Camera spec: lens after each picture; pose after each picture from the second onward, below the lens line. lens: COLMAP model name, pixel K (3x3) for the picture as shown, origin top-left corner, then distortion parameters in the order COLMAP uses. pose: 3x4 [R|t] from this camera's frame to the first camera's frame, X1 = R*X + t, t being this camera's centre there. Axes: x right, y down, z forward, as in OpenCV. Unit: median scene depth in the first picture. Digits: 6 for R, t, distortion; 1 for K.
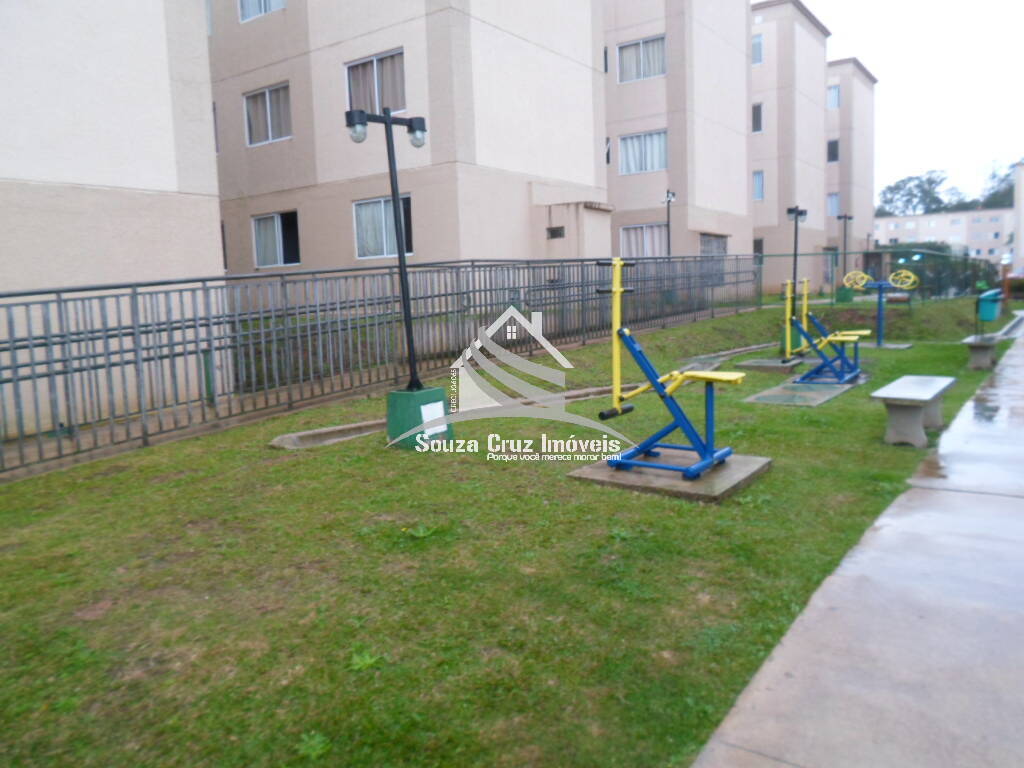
lens RADIAL K [[786.3, 0, 508.7], [0, 786.3, 374.6], [0, 0, 1]] dist [-0.004311, -0.011371]
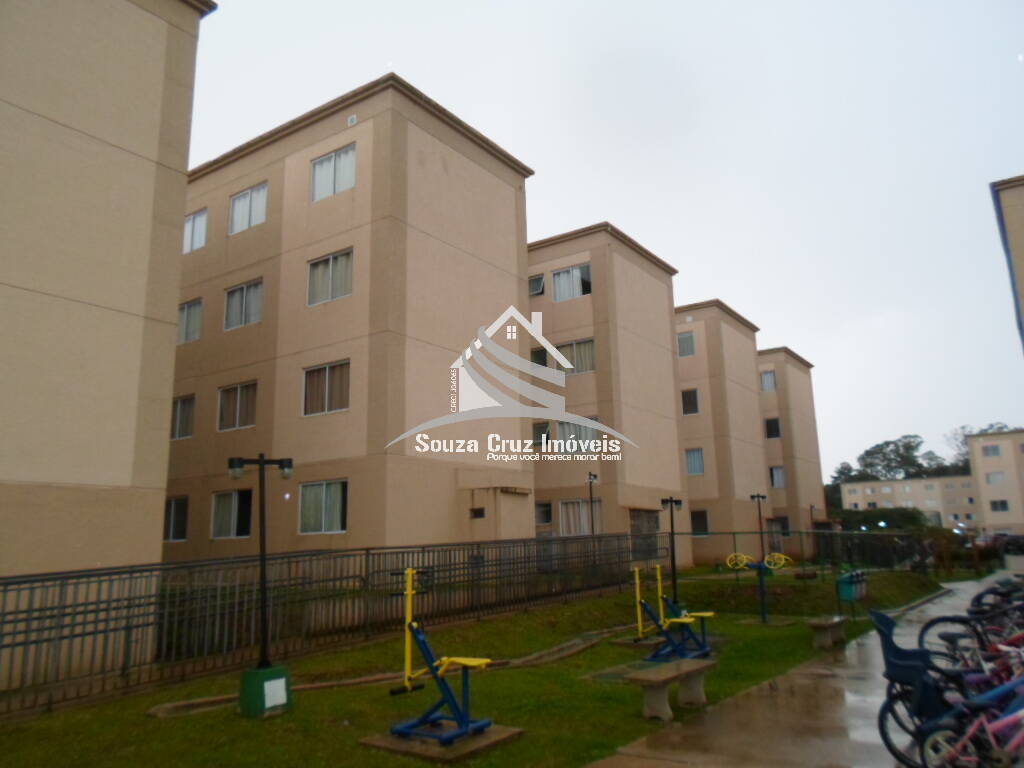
lens RADIAL K [[786.3, 0, 508.7], [0, 786.3, 374.6], [0, 0, 1]] dist [-0.004311, -0.011371]
pose [[0.999886, 0.013956, 0.005835, 0.092853], [-0.011376, 0.948037, -0.317957, -0.010986], [-0.009969, 0.317855, 0.948087, -0.127863]]
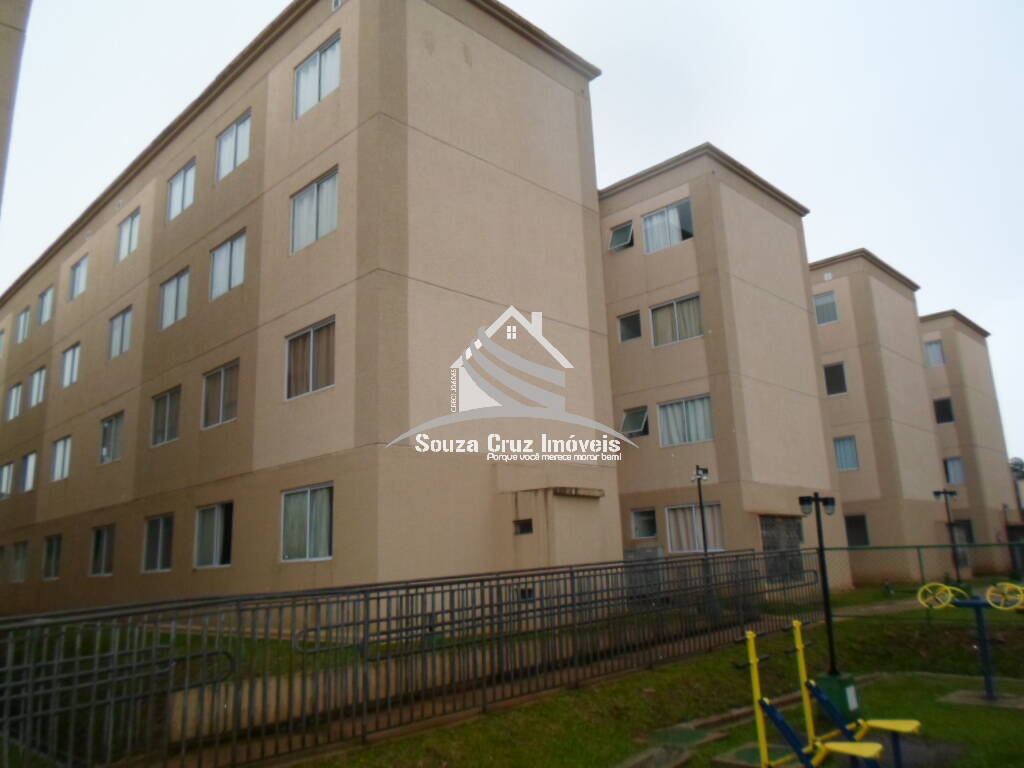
lens RADIAL K [[786.3, 0, 508.7], [0, 786.3, 374.6], [0, 0, 1]] dist [-0.004311, -0.011371]
pose [[0.986814, -0.041065, -0.156562, 0.169014], [-0.012979, 0.944089, -0.329434, -0.065044], [0.161337, 0.327123, 0.931108, 0.220875]]
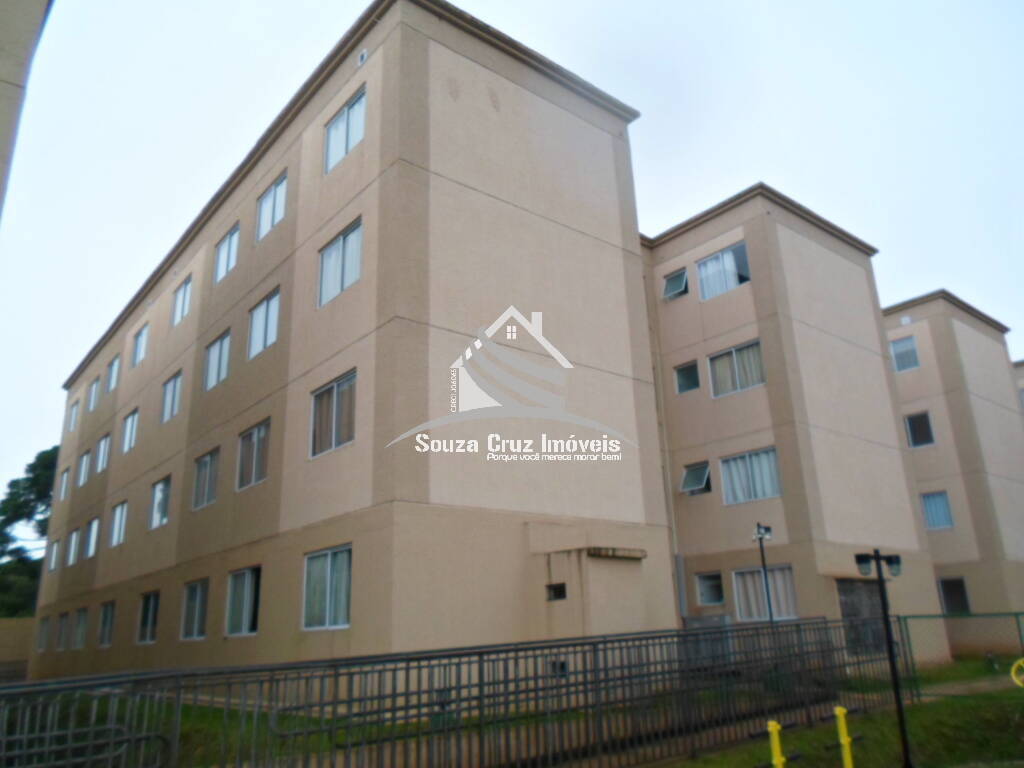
lens RADIAL K [[784.0, 0, 508.1], [0, 784.0, 374.5], [0, 0, 1]] dist [-0.015199, -0.004771]
pose [[0.964472, -0.082048, -0.251122, 0.205405], [-0.027245, 0.914591, -0.403461, -0.072520], [0.262777, 0.395968, 0.879862, 0.284971]]
